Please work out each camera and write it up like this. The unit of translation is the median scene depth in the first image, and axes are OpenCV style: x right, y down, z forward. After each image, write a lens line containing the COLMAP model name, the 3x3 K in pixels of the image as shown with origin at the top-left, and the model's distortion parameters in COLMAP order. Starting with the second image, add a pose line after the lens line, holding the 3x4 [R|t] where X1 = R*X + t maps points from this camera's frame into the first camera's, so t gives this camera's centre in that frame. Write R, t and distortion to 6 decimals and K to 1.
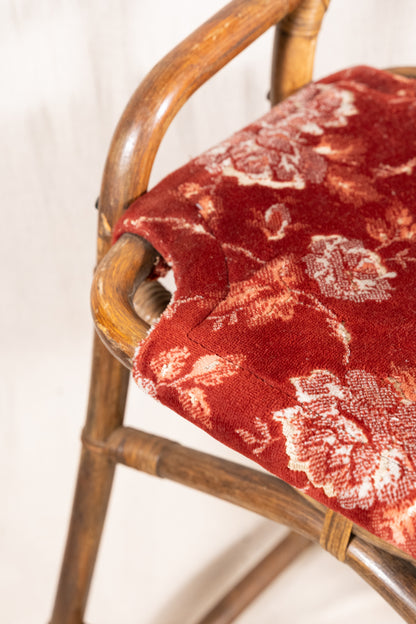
lens RADIAL K [[1088.1, 0, 208.0], [0, 1088.1, 312.0], [0, 0, 1]] dist [0.007706, 0.017329]
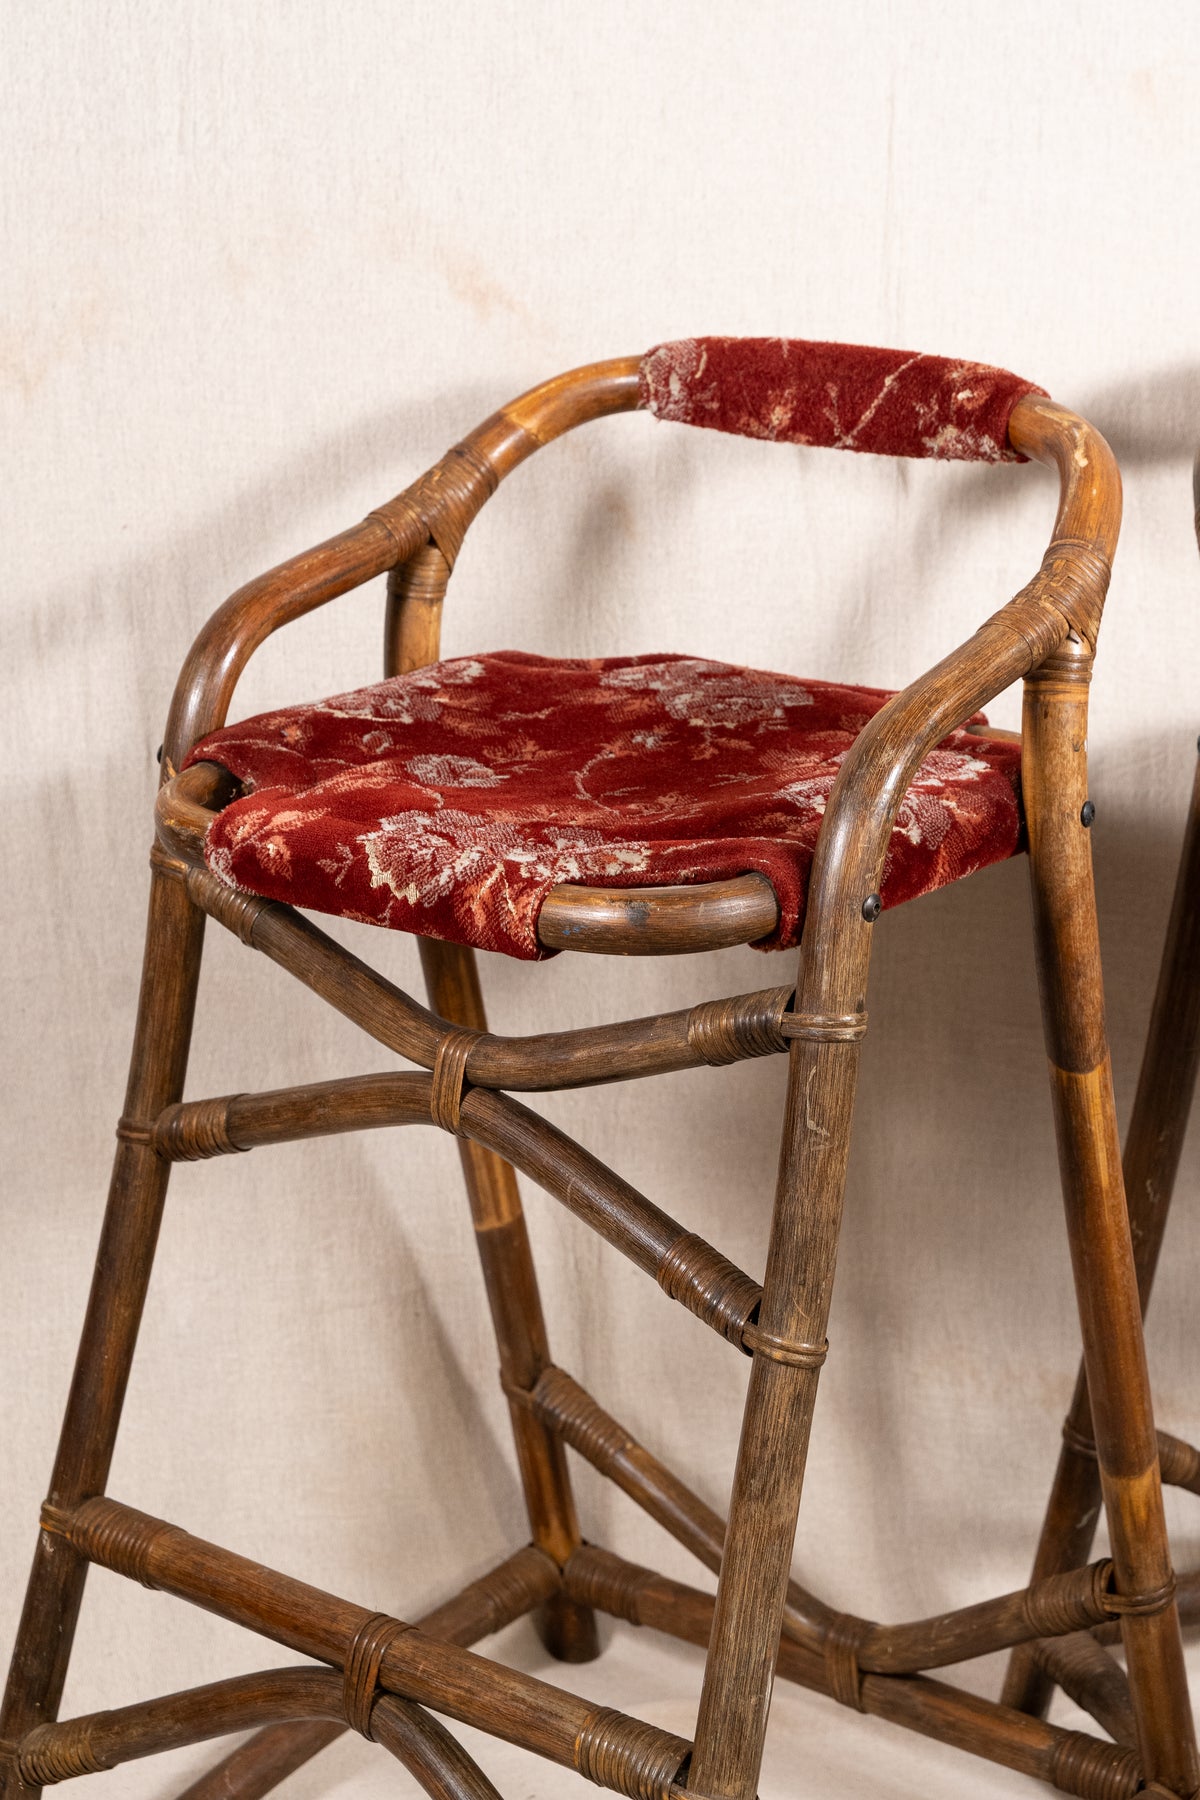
lens RADIAL K [[3714.2, 0, 629.2], [0, 3714.2, 722.4], [0, 0, 1]] dist [-0.009938, 0.029101]
pose [[0.997989, -0.000860, 0.063380, 0.076761], [0.029087, 0.894625, -0.445870, 1.202327], [-0.056318, 0.446817, 0.892851, -1.607848]]
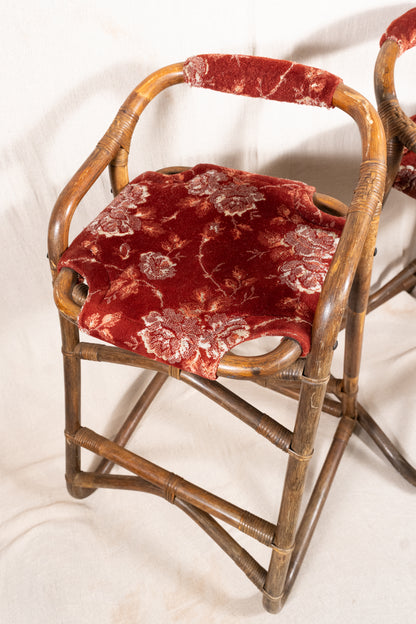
lens RADIAL K [[537.4, 0, 205.1], [0, 537.4, 285.2], [0, 0, 1]] dist [0.002065, -0.000859]
pose [[0.966071, -0.204352, 0.157948, 0.031266], [0.192484, 0.977412, 0.087268, -0.078630], [-0.172214, -0.053904, 0.983584, -0.210255]]
